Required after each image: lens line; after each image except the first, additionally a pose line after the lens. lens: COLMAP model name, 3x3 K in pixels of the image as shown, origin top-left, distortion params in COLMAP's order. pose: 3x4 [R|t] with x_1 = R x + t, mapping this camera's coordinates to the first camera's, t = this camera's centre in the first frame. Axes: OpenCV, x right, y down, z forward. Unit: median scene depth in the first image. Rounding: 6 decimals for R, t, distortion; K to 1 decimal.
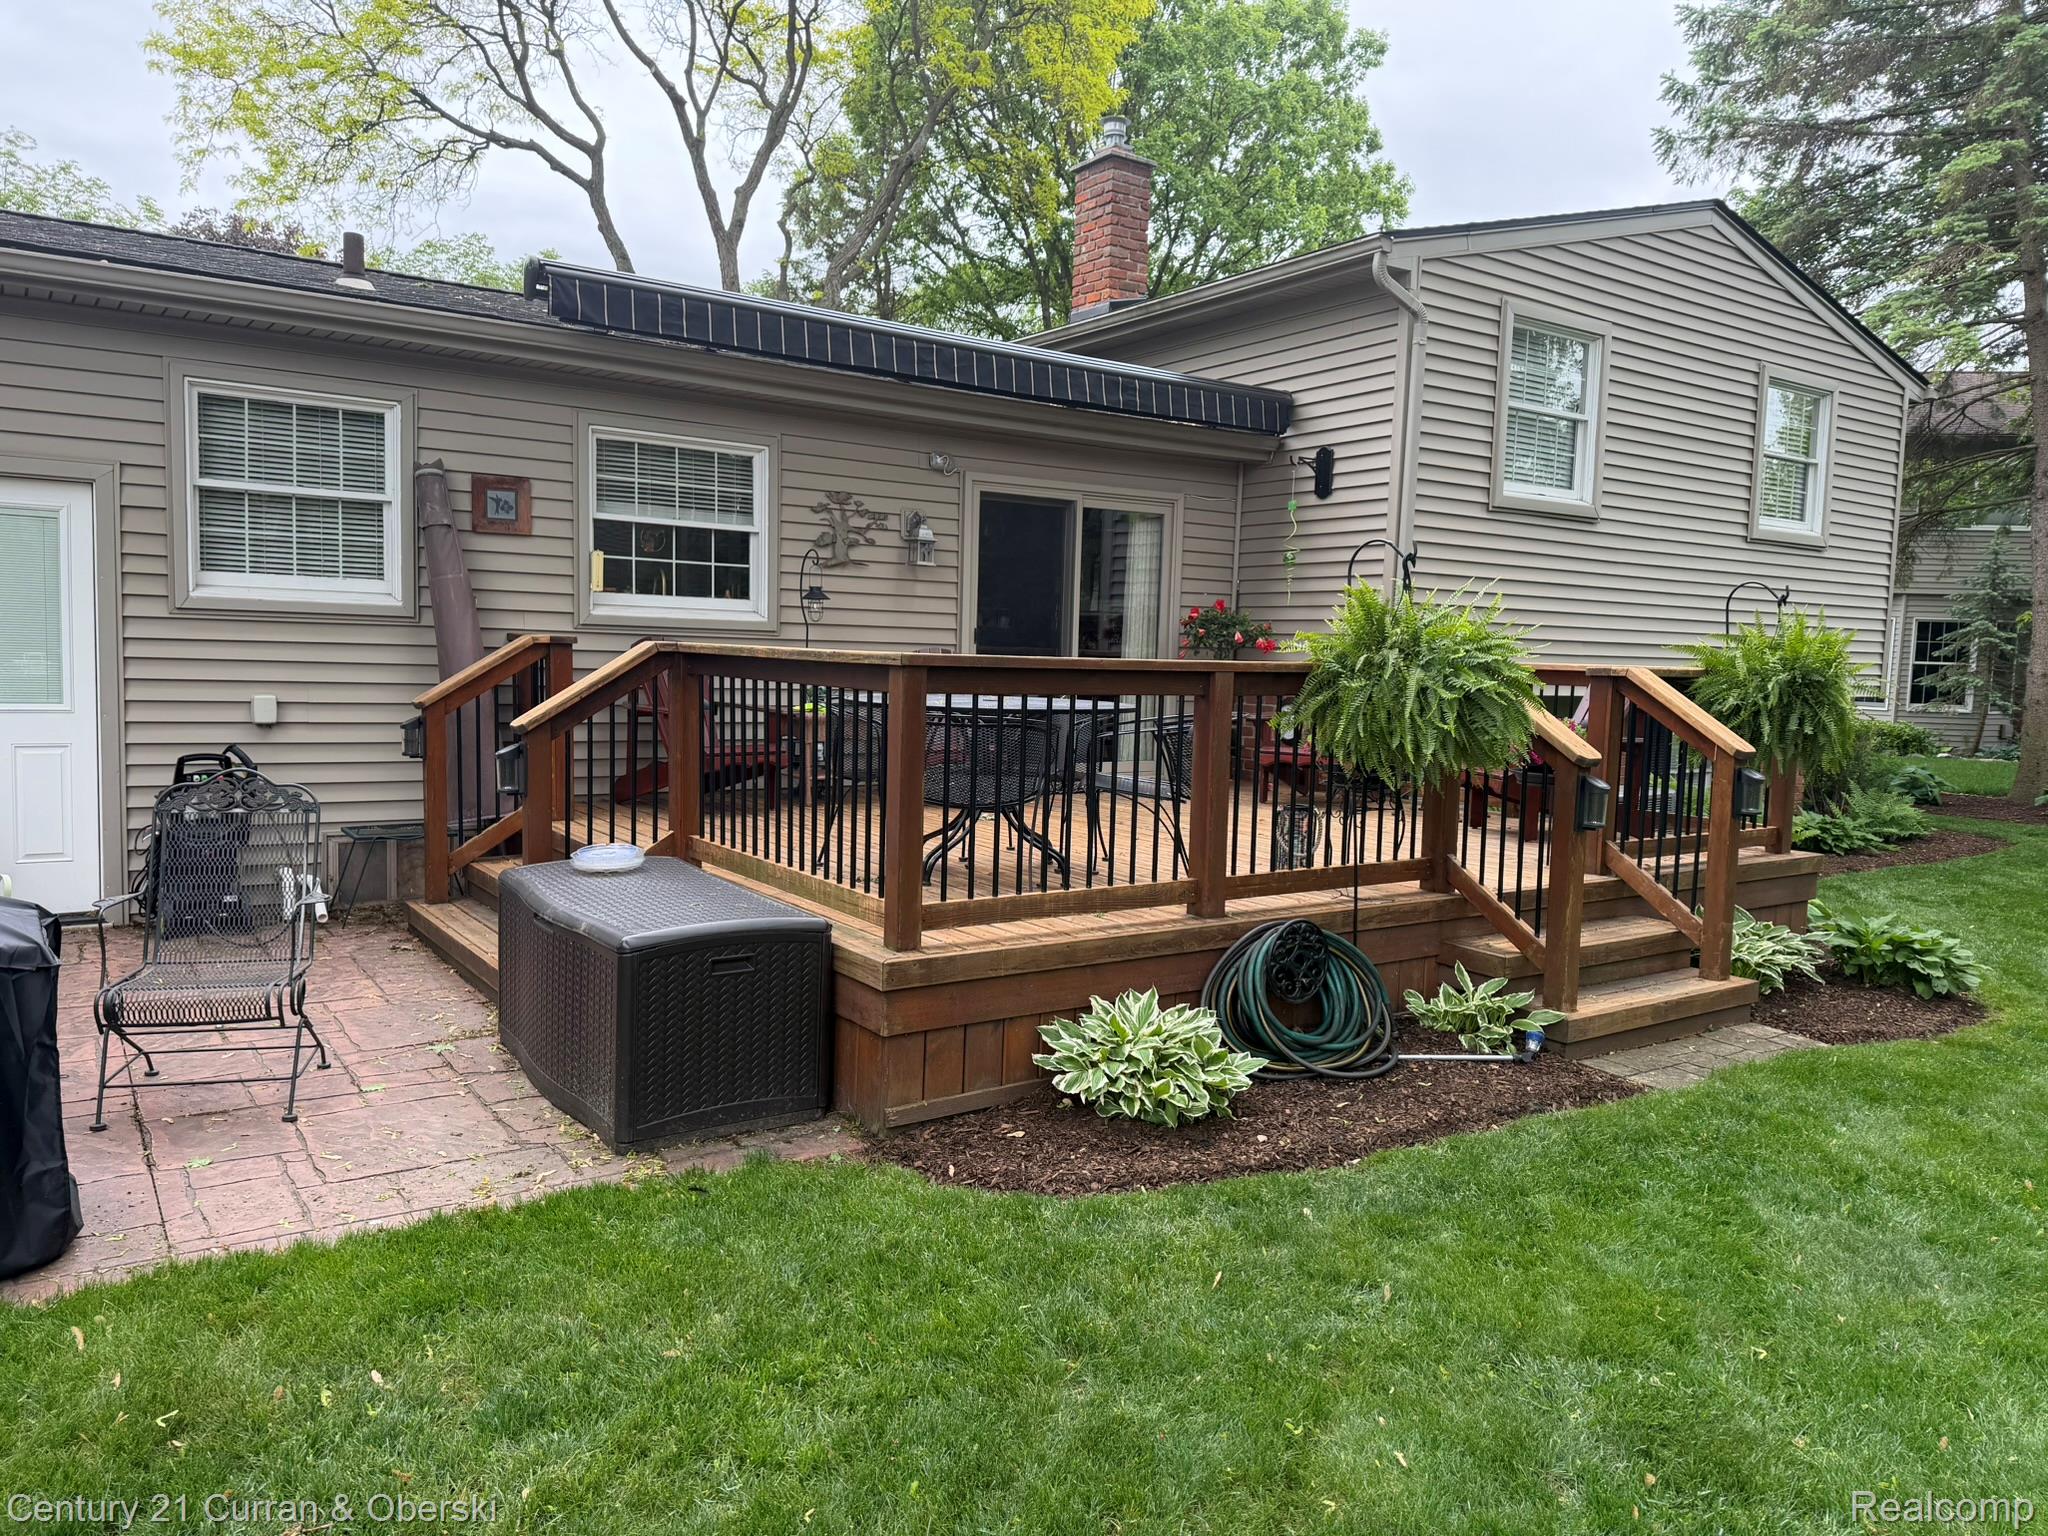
lens RADIAL K [[1422.0, 0, 1037.3], [0, 1422.0, 764.5], [0, 0, 1]] dist [0.012028, -0.017042]
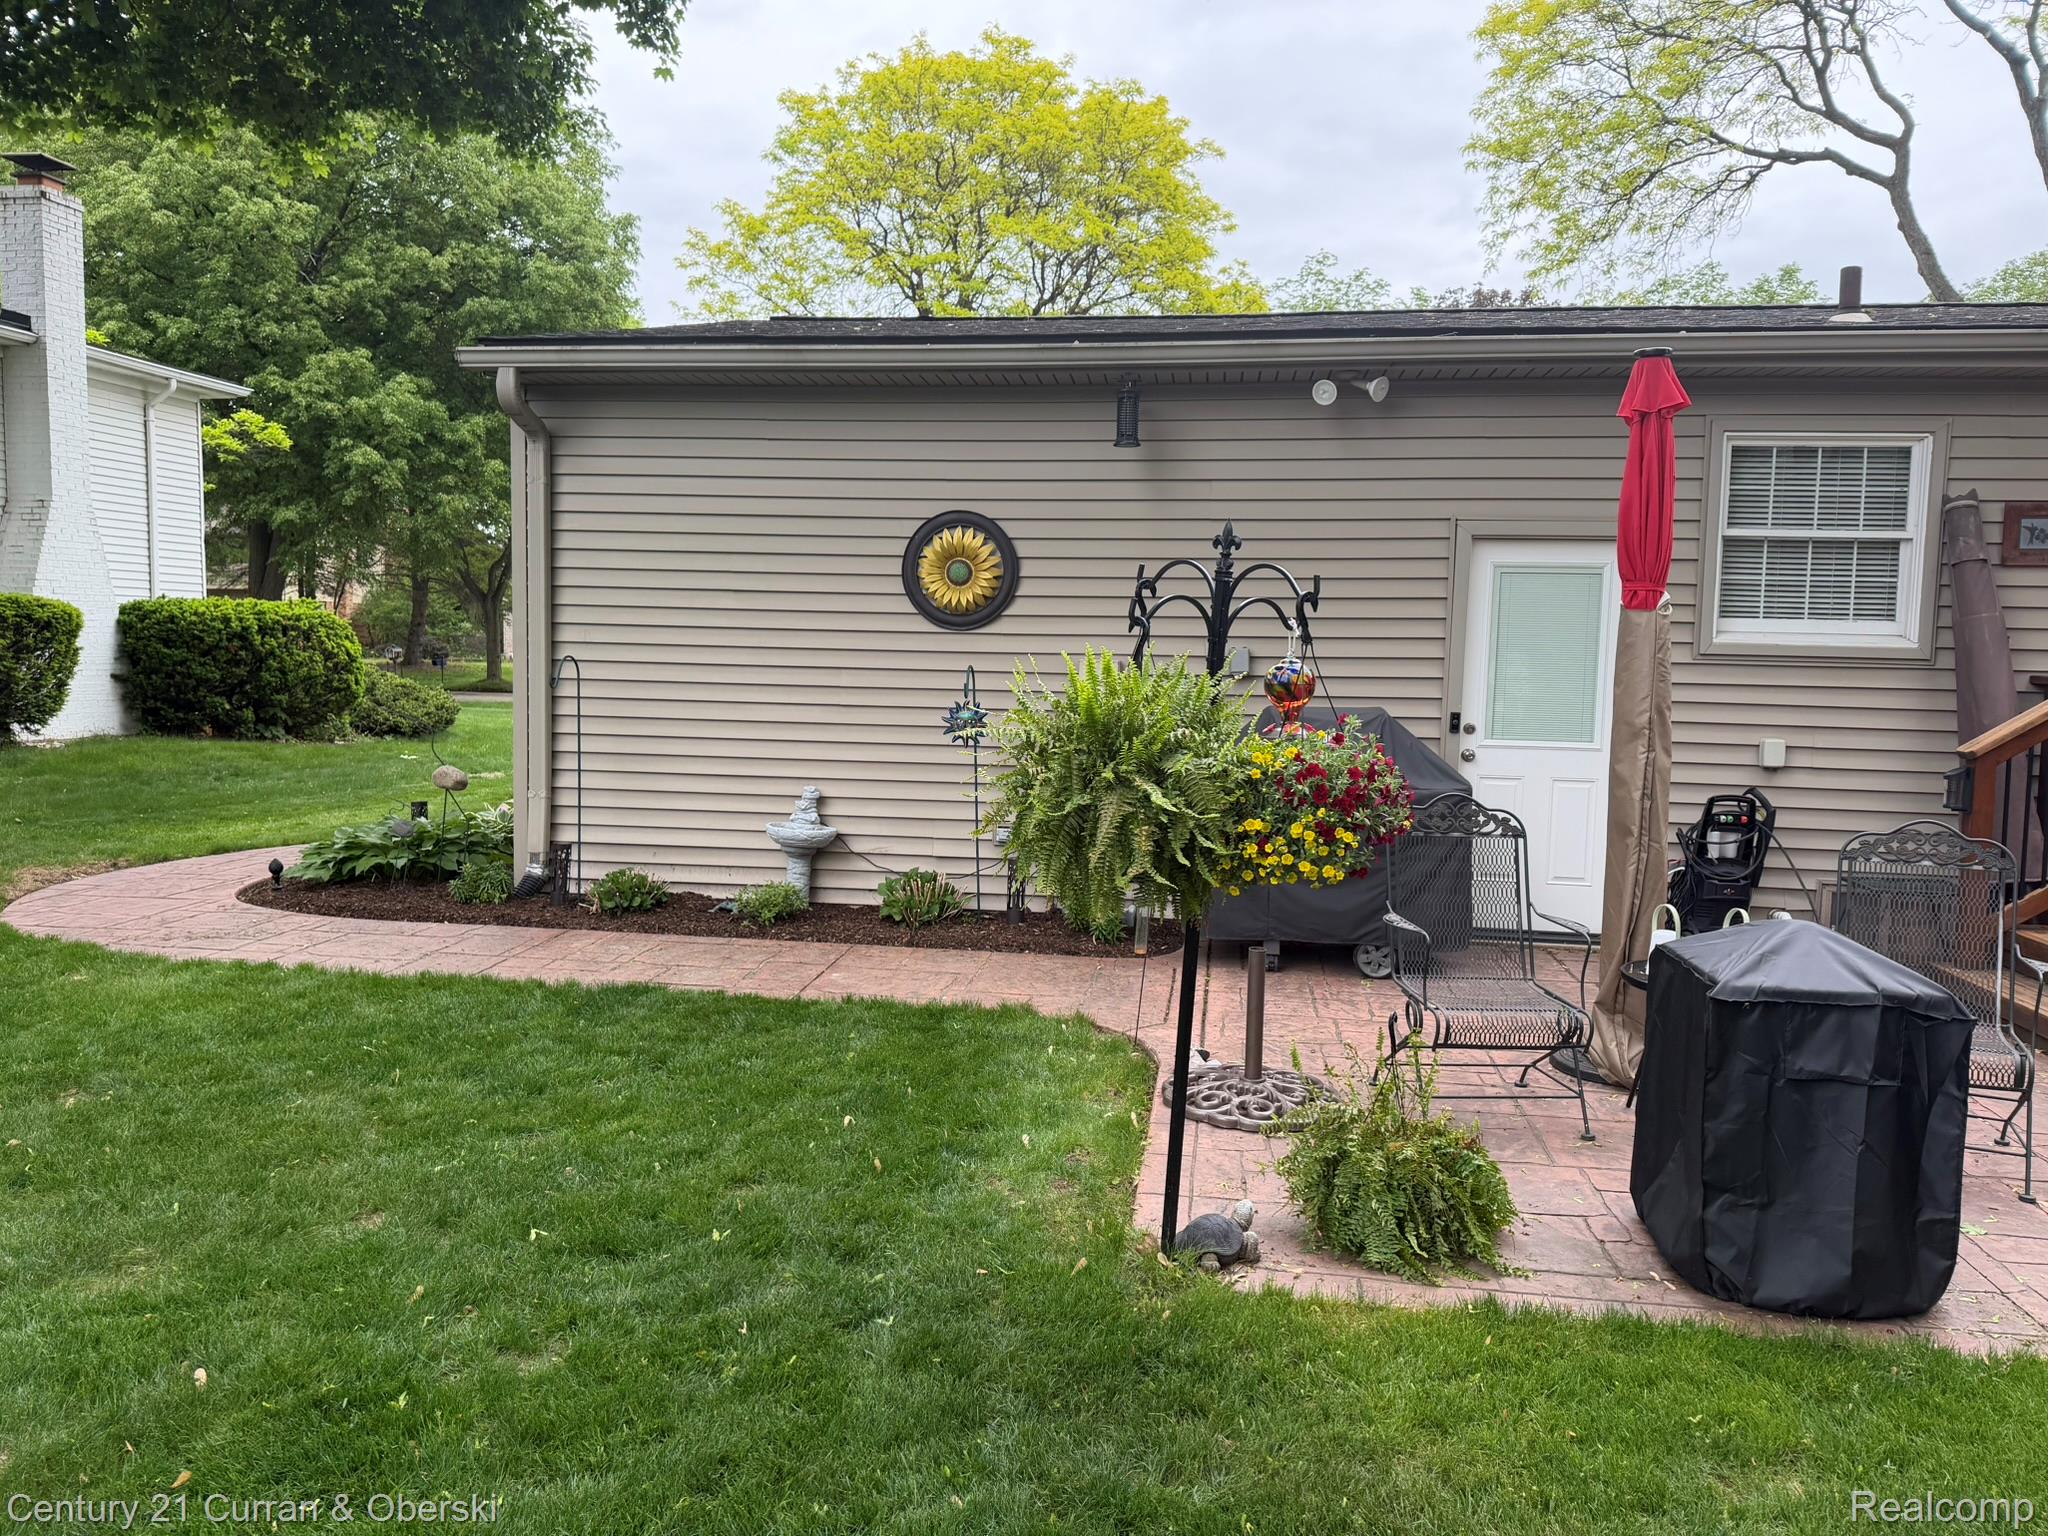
lens RADIAL K [[1422.0, 0, 1038.5], [0, 1422.0, 767.3], [0, 0, 1]] dist [0.012028, -0.017042]
pose [[0.735564, 0.039579, -0.676298, -0.117432], [-0.054465, 0.998515, -0.000801, 0.000110], [0.675263, 0.037424, 0.736627, -0.044239]]
